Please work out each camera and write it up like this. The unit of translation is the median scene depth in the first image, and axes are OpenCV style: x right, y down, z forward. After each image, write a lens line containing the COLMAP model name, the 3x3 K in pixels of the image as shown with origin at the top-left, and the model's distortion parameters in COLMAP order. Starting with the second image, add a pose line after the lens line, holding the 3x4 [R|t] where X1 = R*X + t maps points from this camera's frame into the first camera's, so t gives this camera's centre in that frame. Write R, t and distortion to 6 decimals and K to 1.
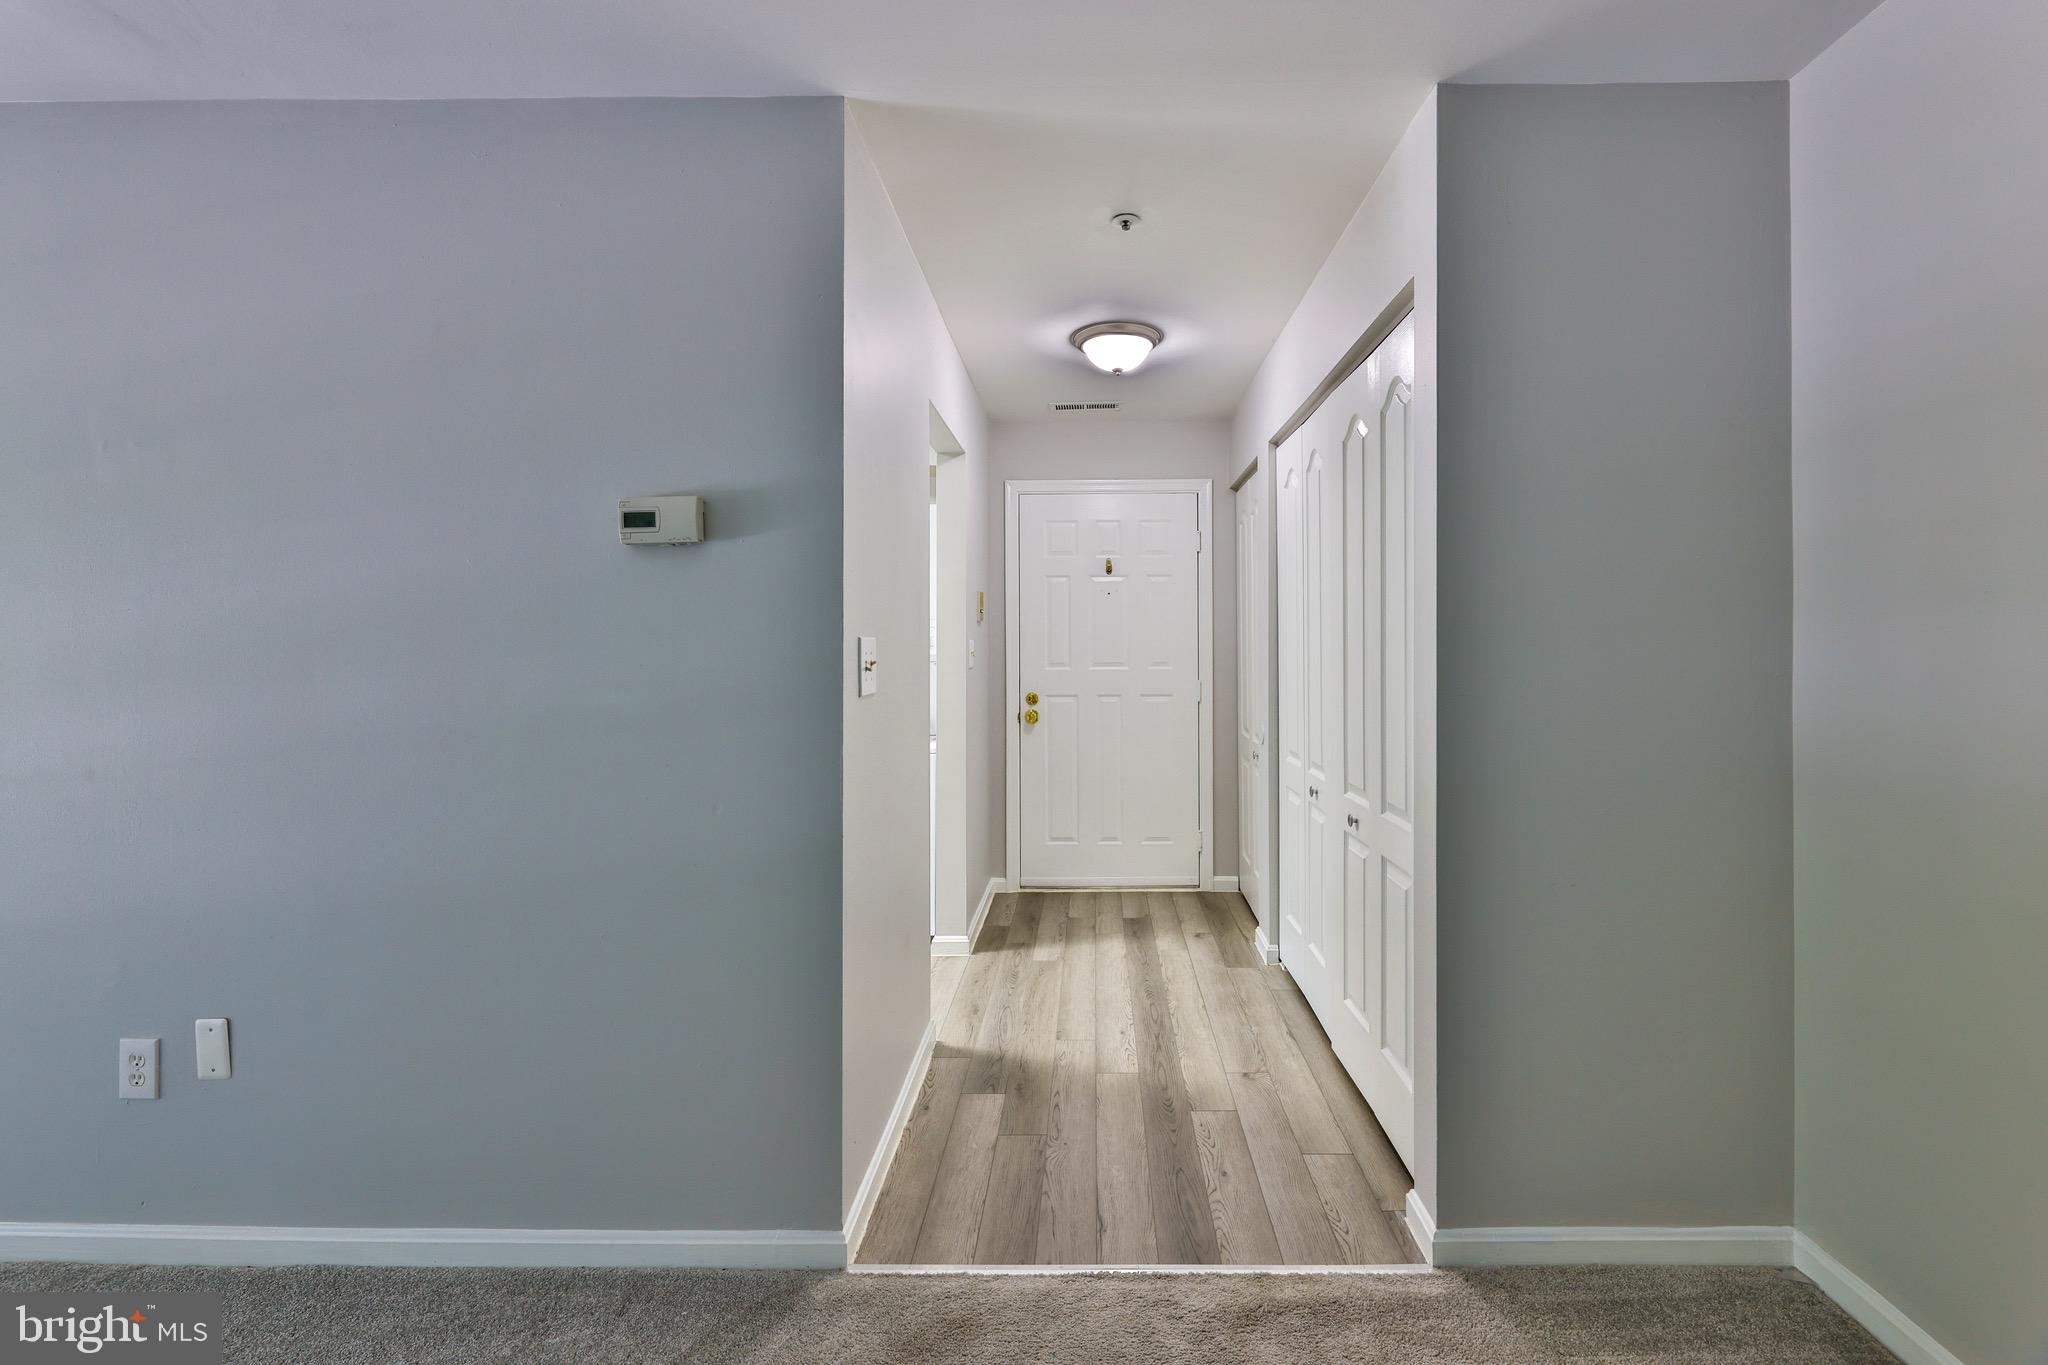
lens RADIAL K [[851.2, 0, 1081.3], [0, 851.2, 646.9], [0, 0, 1]] dist [-0.003025, -0.000412]
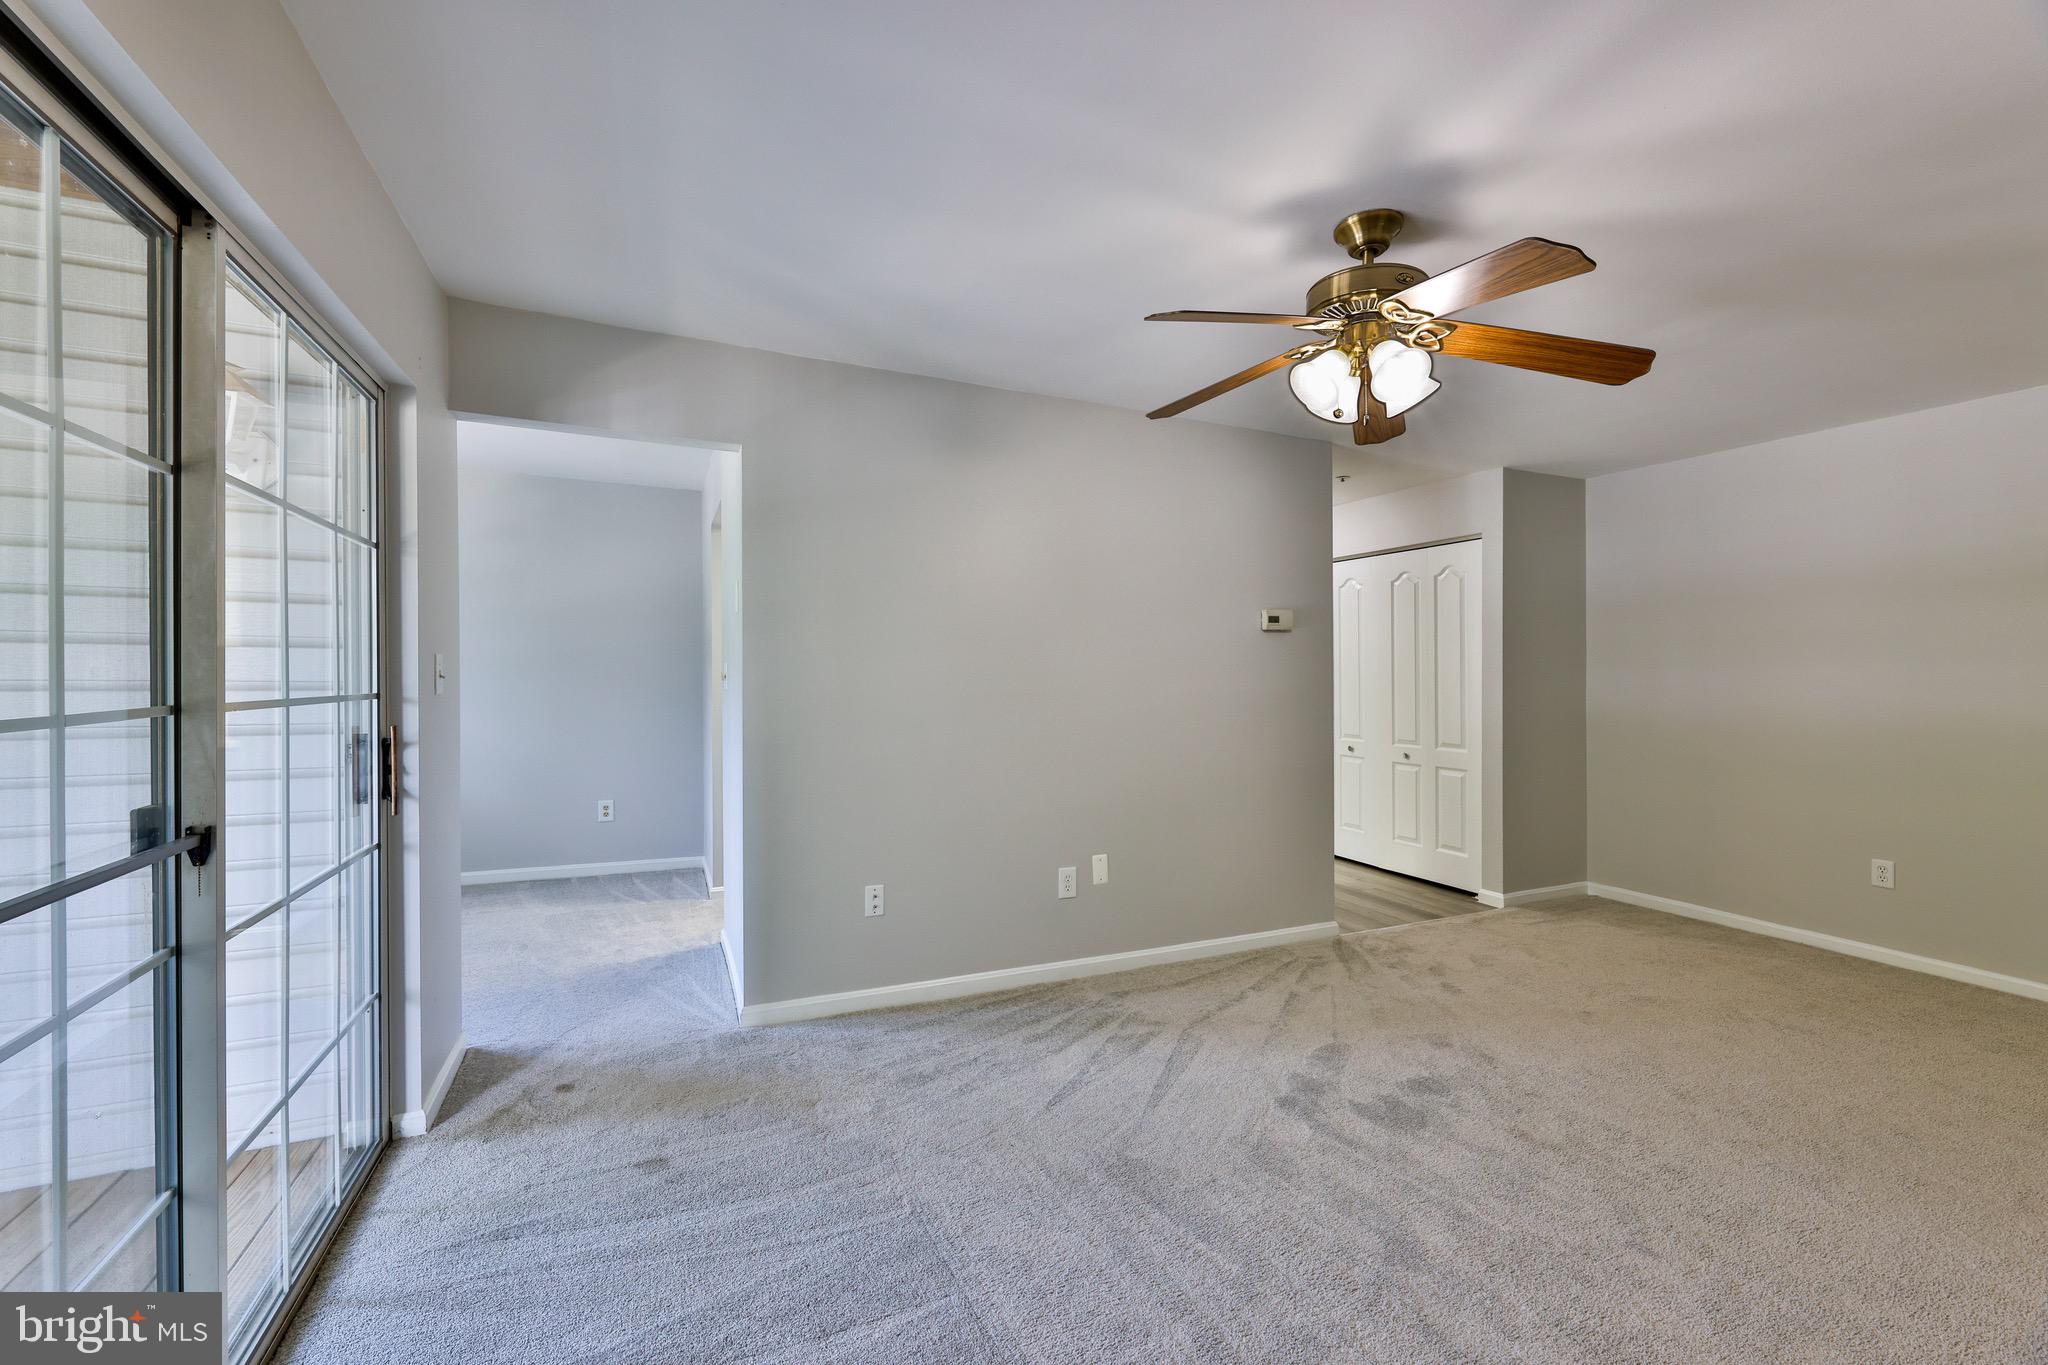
lens RADIAL K [[829.7, 0, 1020.9], [0, 829.7, 676.9], [0, 0, 1]] dist [-0.001184, -0.000474]
pose [[0.909539, 0.008392, 0.415533, -1.019028], [-0.010664, 0.999938, 0.003147, 0.002653], [-0.415481, -0.007293, 0.909573, -0.369063]]
